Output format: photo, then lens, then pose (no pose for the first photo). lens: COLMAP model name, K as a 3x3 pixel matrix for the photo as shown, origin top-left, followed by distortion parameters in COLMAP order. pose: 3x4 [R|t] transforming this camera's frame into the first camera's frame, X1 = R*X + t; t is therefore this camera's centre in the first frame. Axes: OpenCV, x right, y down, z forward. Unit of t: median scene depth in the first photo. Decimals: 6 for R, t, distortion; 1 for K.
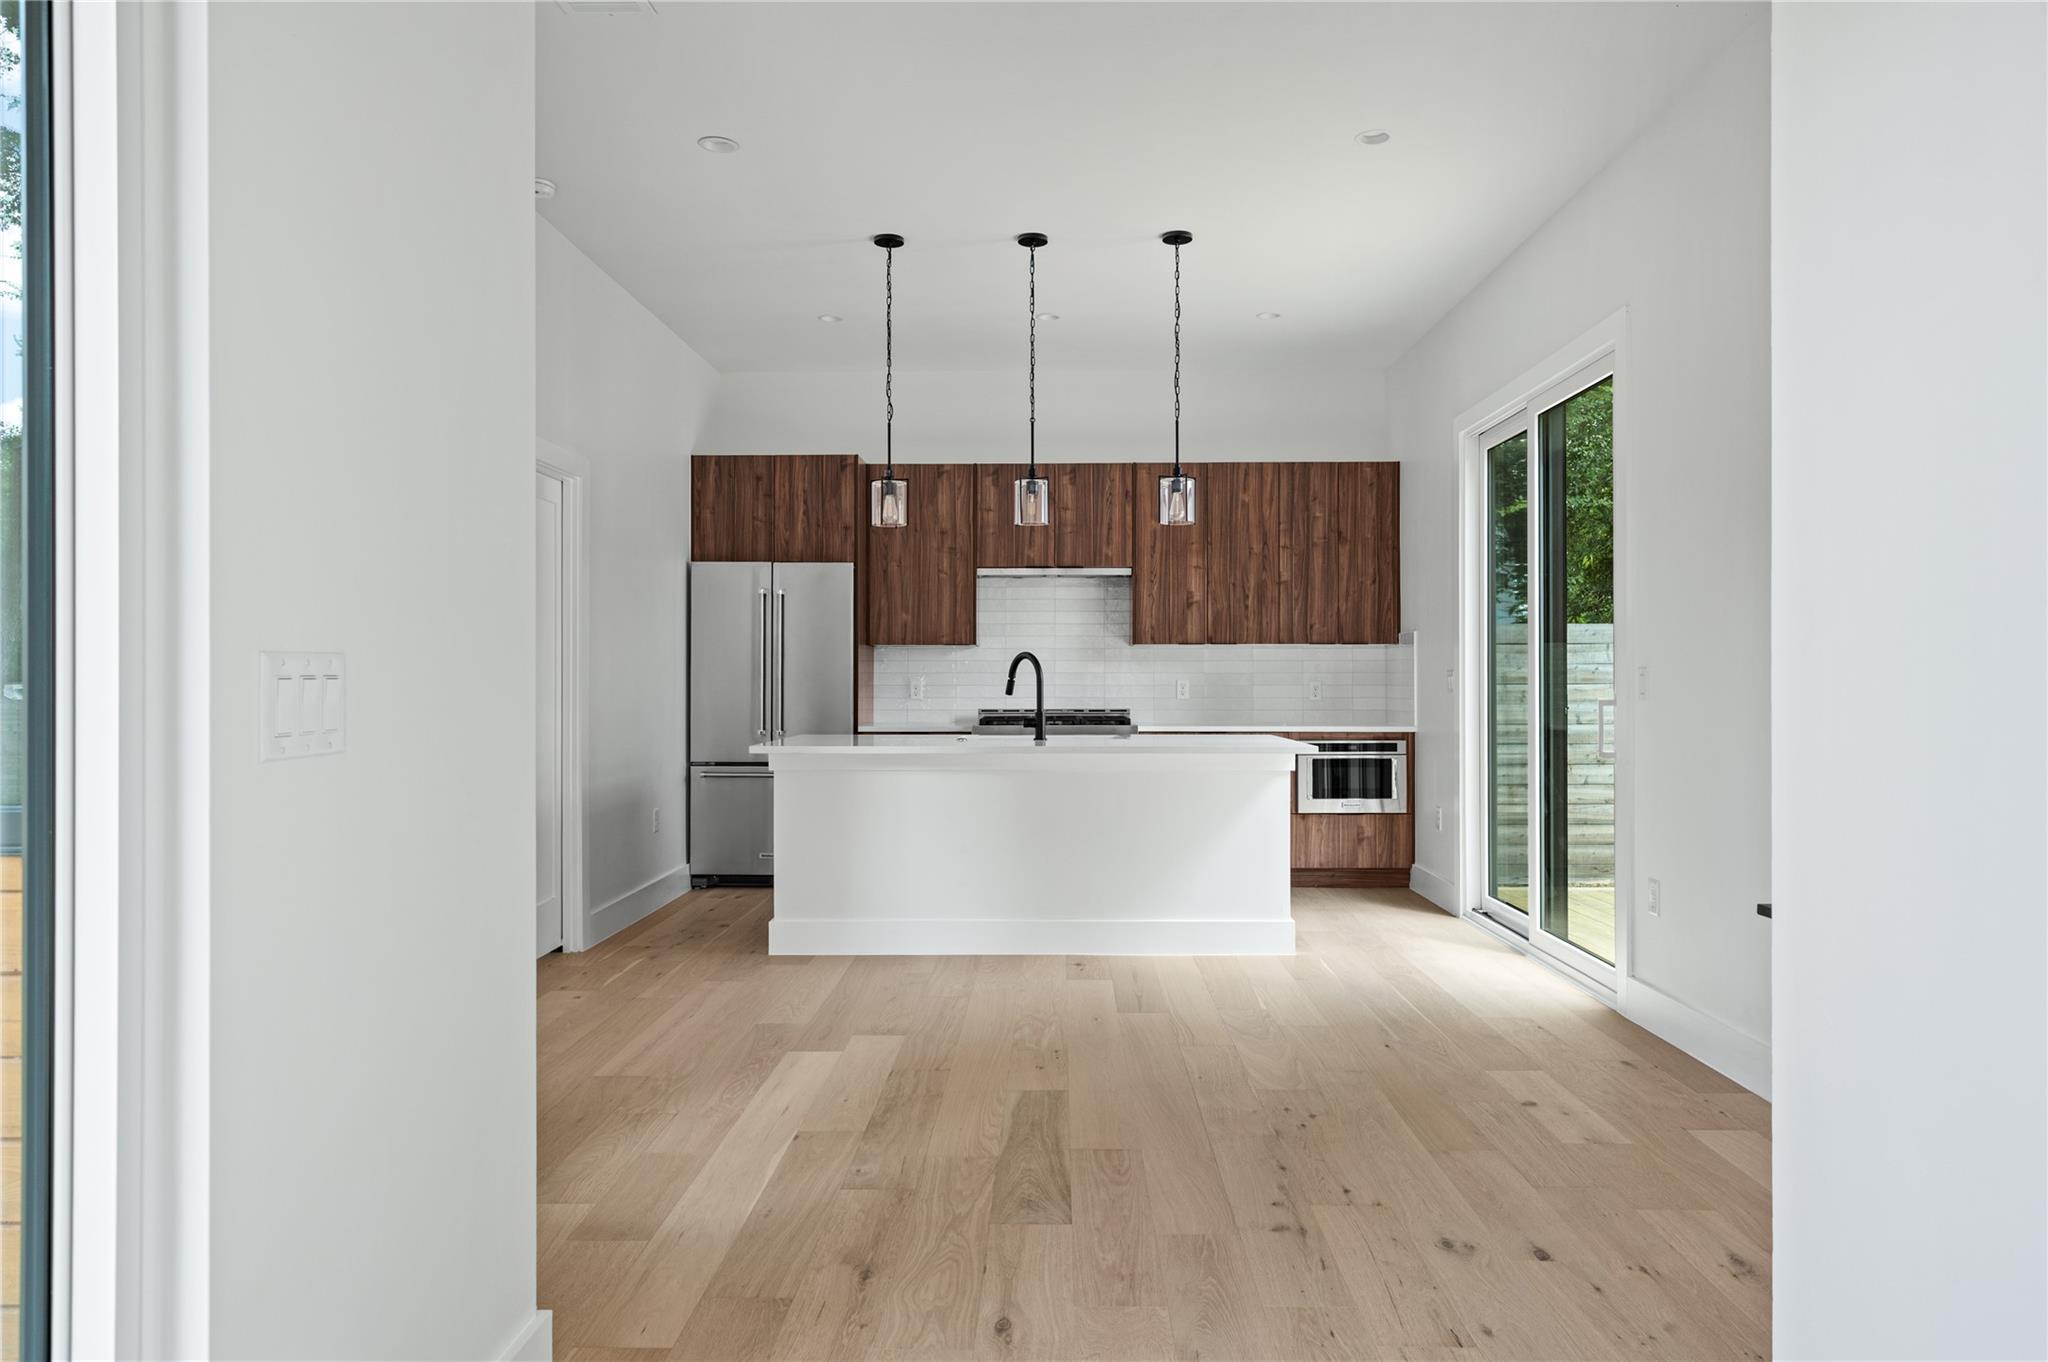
lens RADIAL K [[1262.3, 0, 1022.1], [0, 1262.3, 672.1], [0, 0, 1]] dist [0.001091, 0.000490]
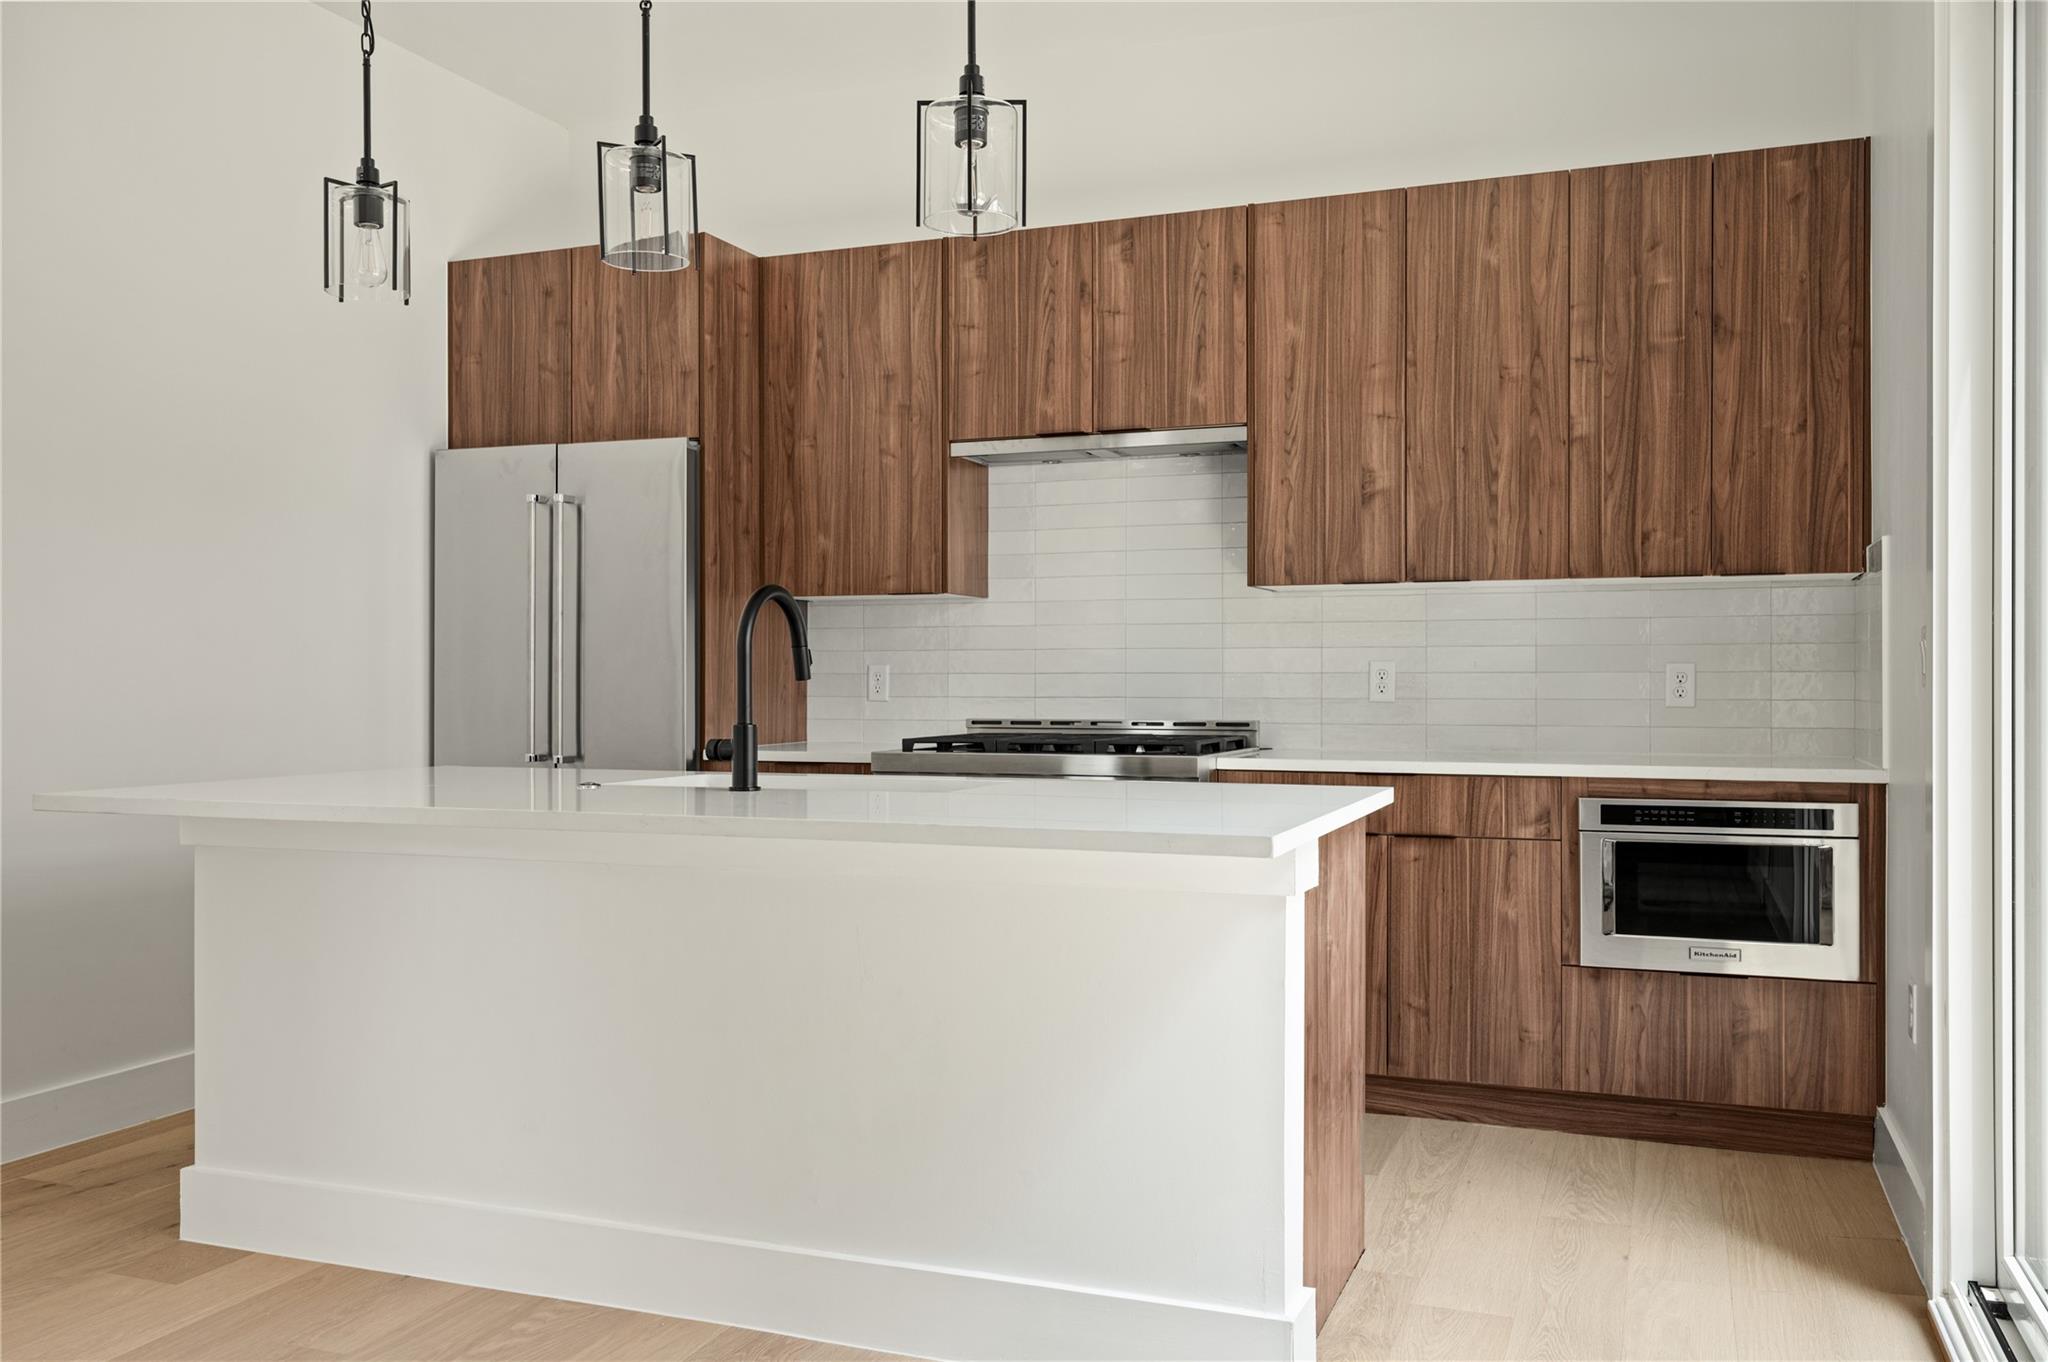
lens RADIAL K [[1628.4, 0, 1024.0], [0, 1628.4, 681.0], [0, 0, 1]] dist [0.004816, -0.003572]
pose [[0.941539, -0.000098, -0.336903, 0.222288], [0.001602, 0.999990, 0.004187, 0.011611], [0.336899, -0.004482, 0.941530, 0.404319]]
